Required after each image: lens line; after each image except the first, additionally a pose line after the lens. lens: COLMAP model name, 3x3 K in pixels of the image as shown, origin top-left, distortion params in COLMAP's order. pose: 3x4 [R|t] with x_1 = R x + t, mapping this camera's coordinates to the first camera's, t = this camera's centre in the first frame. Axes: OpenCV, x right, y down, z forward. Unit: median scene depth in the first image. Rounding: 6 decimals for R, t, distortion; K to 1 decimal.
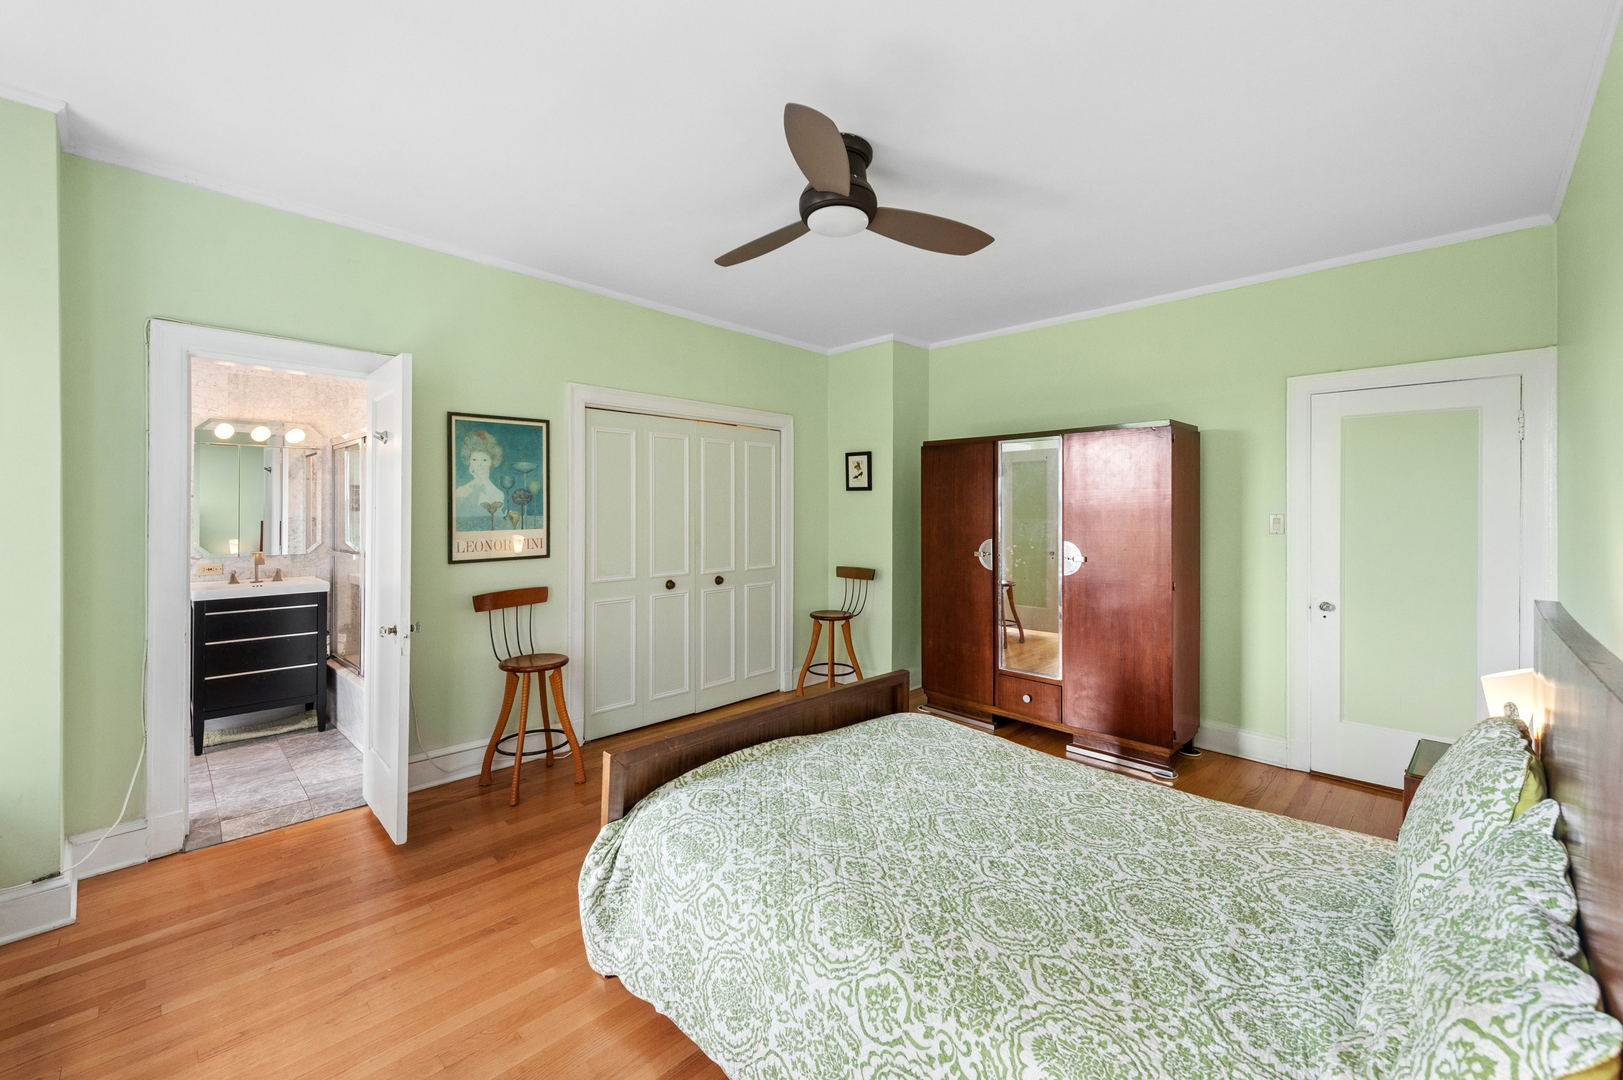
lens RADIAL K [[651.5, 0, 818.8], [0, 651.5, 511.9], [0, 0, 1]] dist [0.006373, -0.001787]
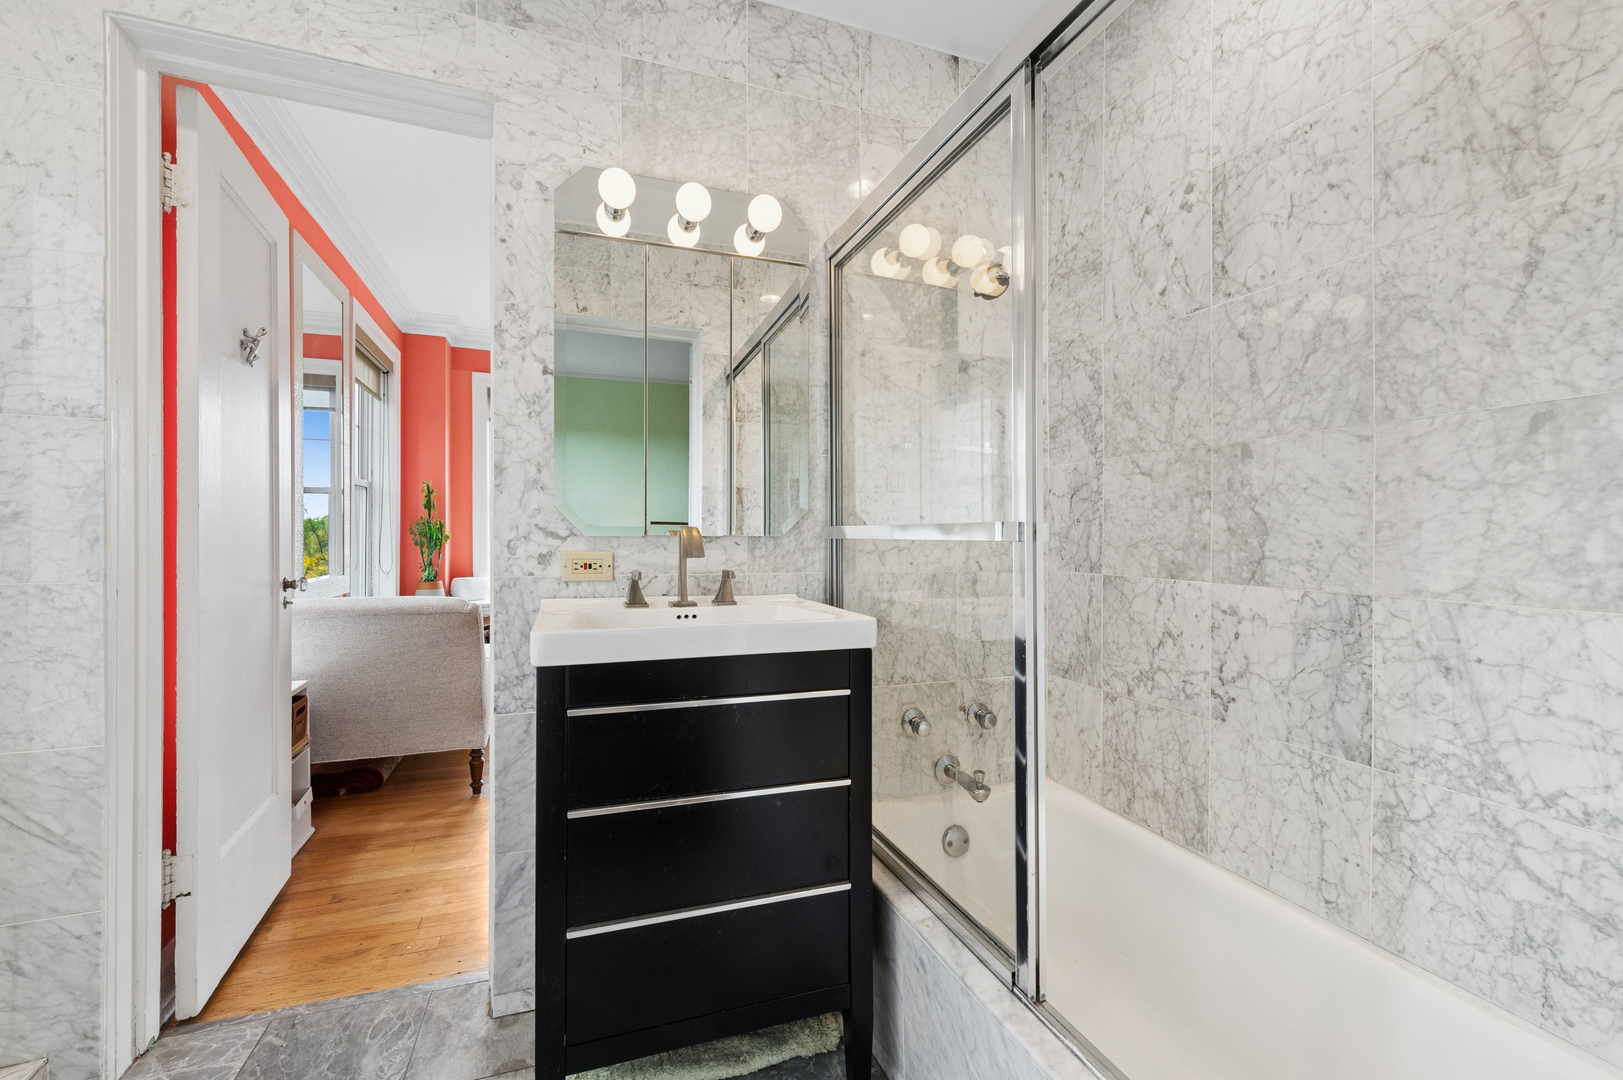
lens RADIAL K [[651.5, 0, 810.8], [0, 651.5, 545.9], [0, 0, 1]] dist [0.006373, -0.001787]
pose [[0.903283, 0.005590, -0.429008, -0.622097], [-0.002690, 0.999969, 0.007365, 0.069854], [0.429036, -0.005499, 0.903270, 0.683564]]
